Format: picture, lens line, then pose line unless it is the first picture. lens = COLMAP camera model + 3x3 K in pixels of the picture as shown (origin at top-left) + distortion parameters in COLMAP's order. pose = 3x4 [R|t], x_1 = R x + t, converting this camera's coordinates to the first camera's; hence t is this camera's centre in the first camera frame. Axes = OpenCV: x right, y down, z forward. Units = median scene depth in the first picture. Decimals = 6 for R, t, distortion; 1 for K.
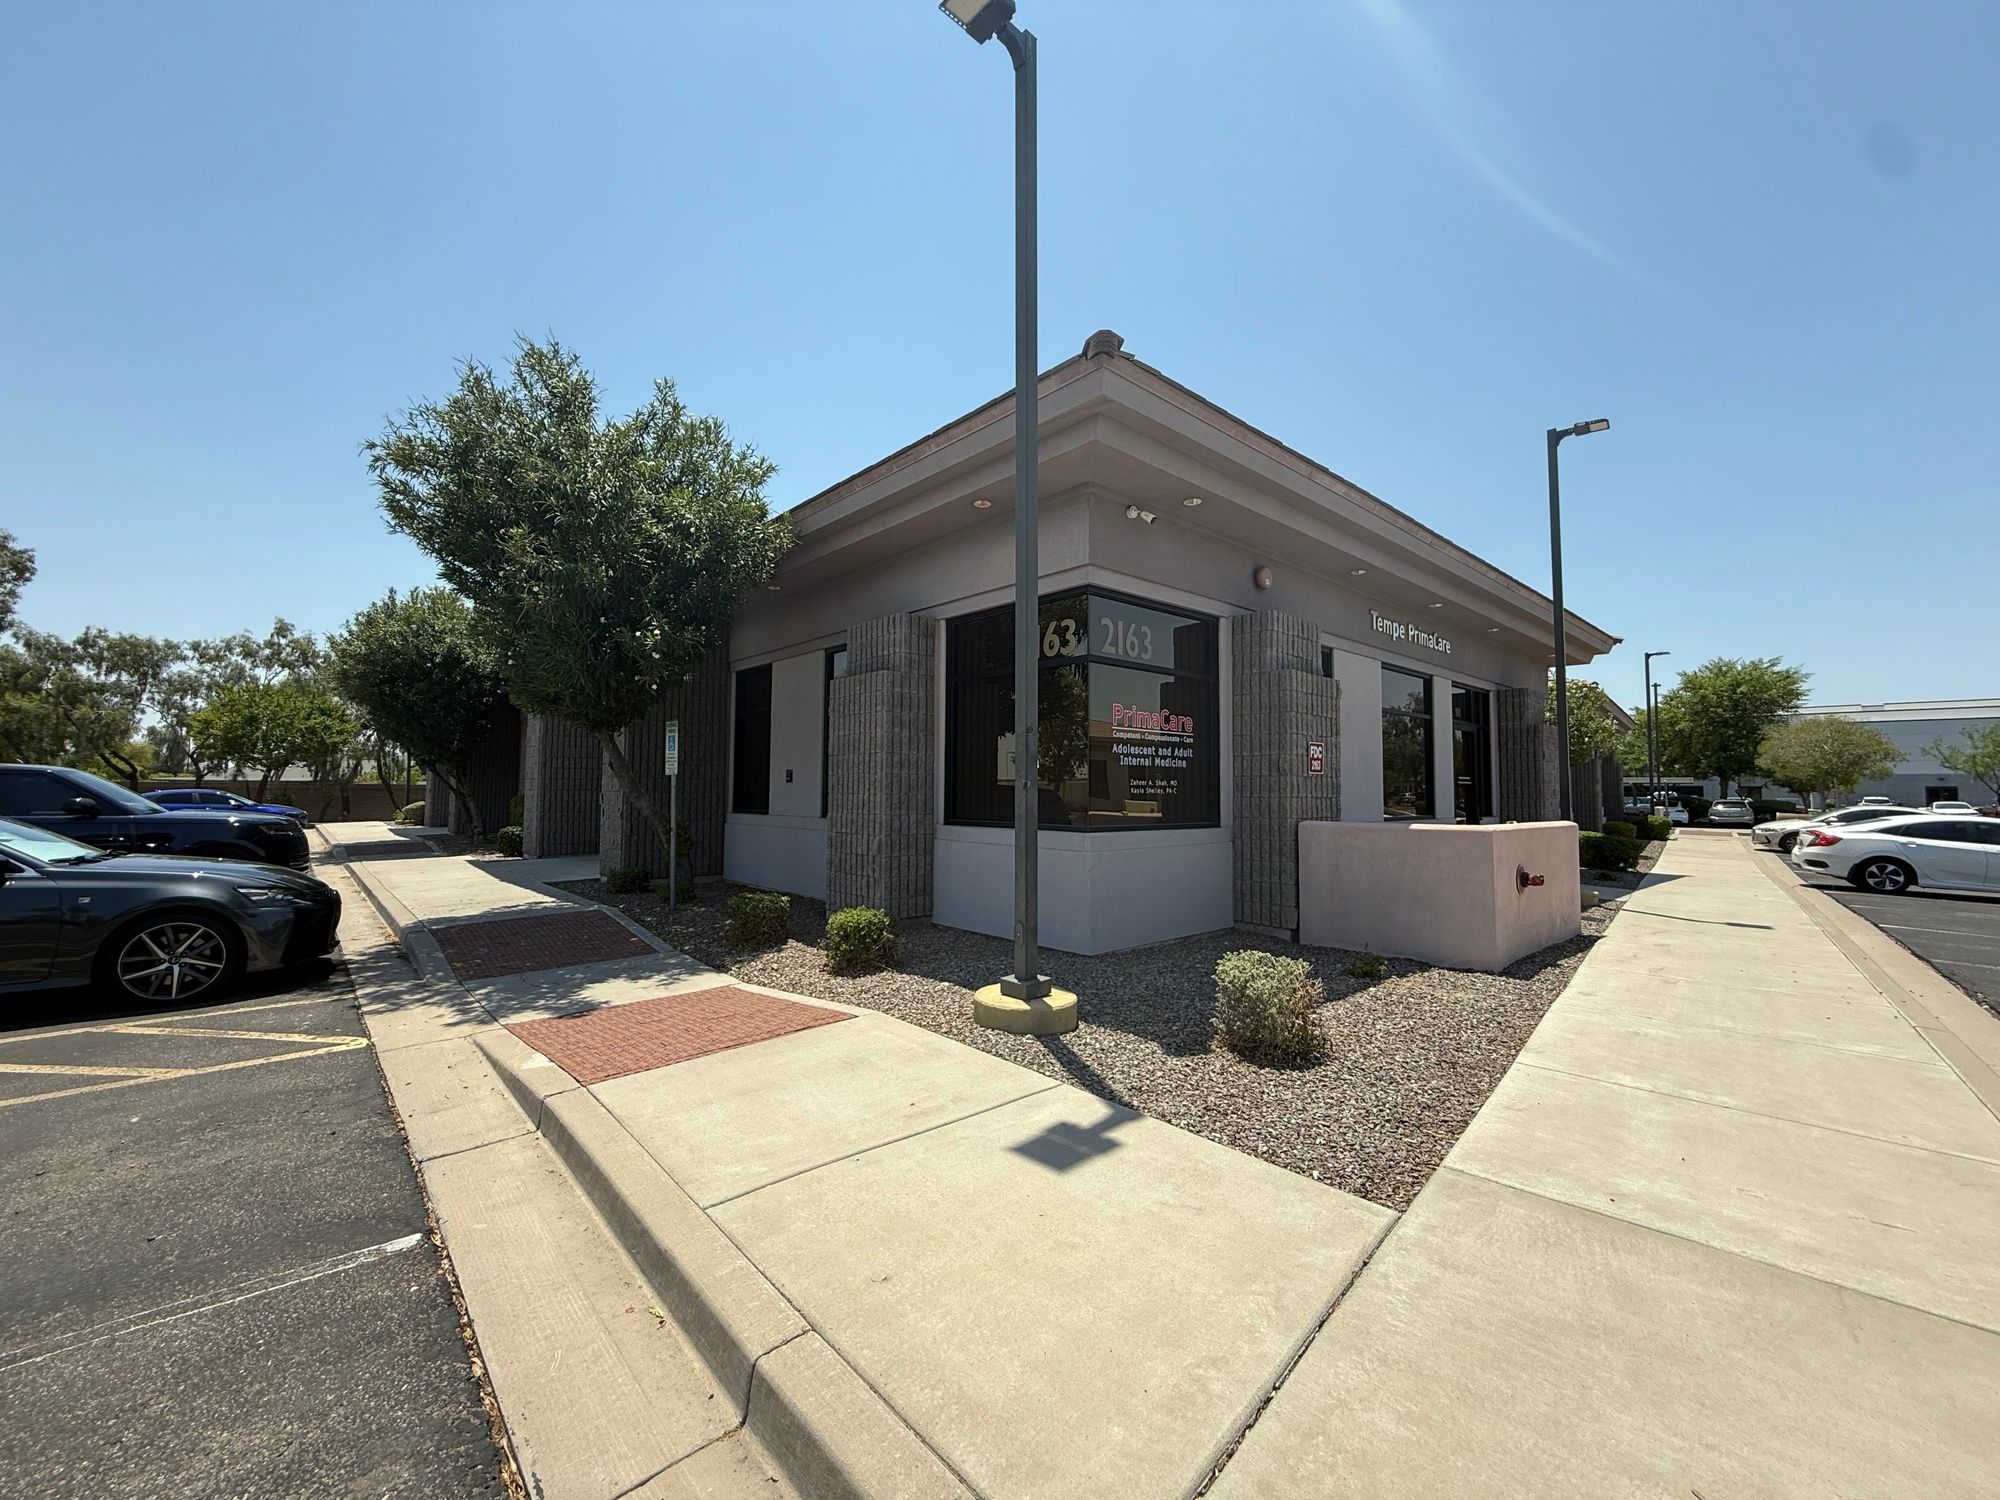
lens RADIAL K [[796.8, 0, 996.9], [0, 796.8, 746.9], [0, 0, 1]] dist [0.001036, 0.000765]
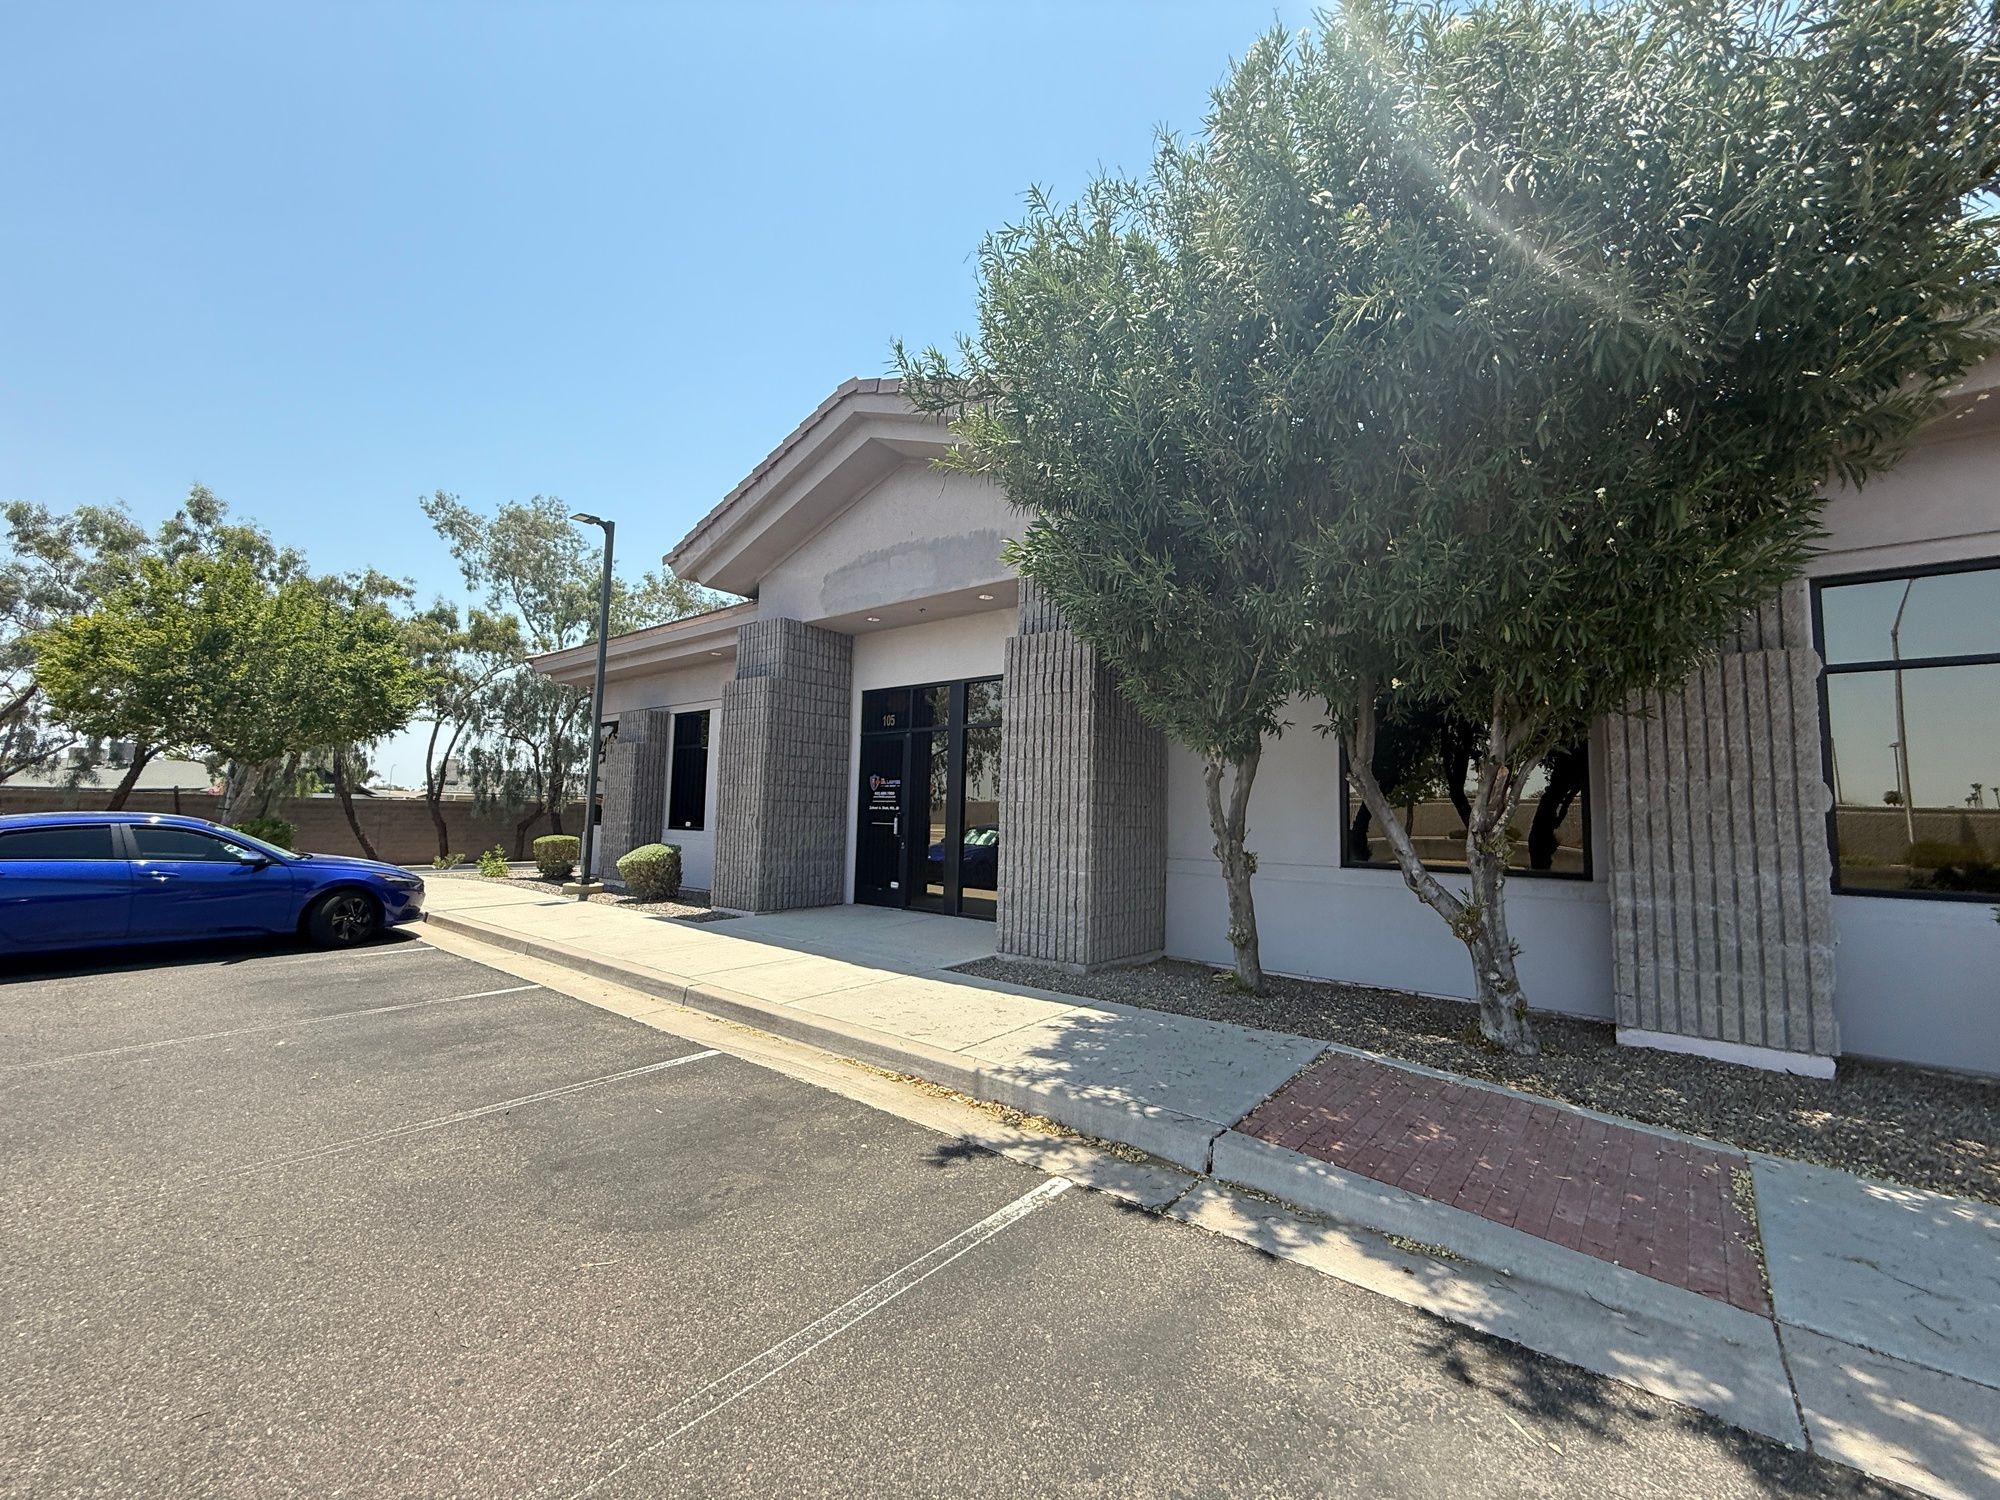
lens RADIAL K [[796.8, 0, 996.9], [0, 796.8, 746.9], [0, 0, 1]] dist [0.001036, 0.000765]
pose [[0.989297, 0.032596, 0.142226, -0.435198], [-0.027778, 0.998975, -0.035730, 0.018753], [-0.143245, 0.031397, 0.989189, 0.393061]]
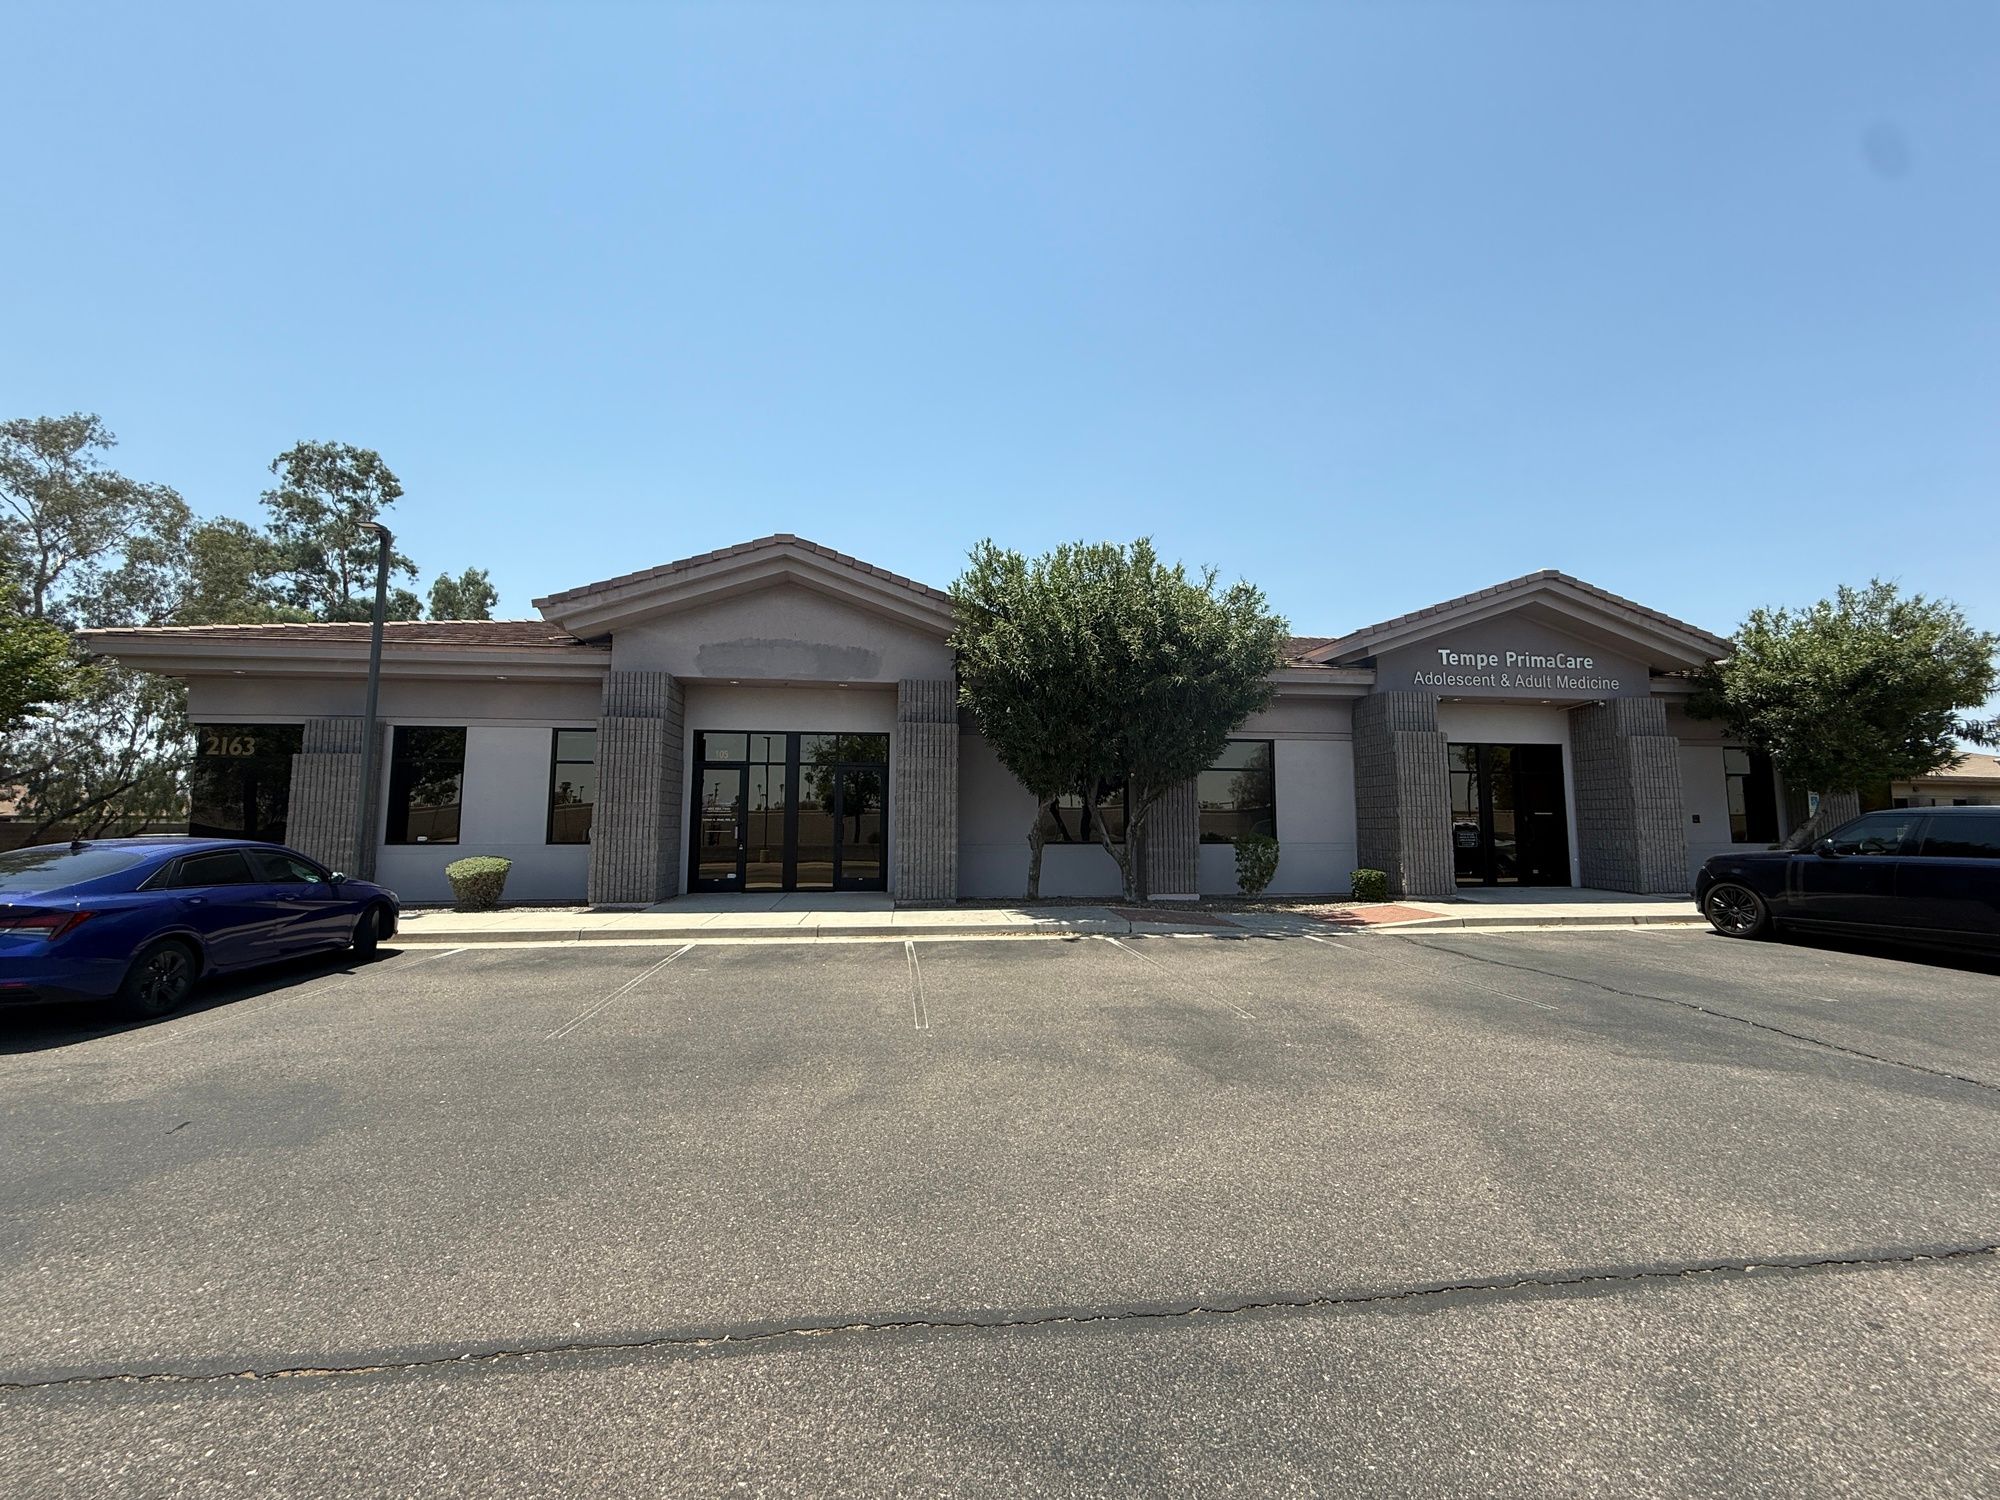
lens RADIAL K [[778.5, 0, 1010.3], [0, 778.5, 749.6], [0, 0, 1]] dist [0.002024, 0.000291]
pose [[0.578294, 0.079660, 0.811930, -0.665278], [-0.041274, 0.996804, -0.068401, 0.017614], [-0.814783, 0.006044, 0.579734, 0.349519]]
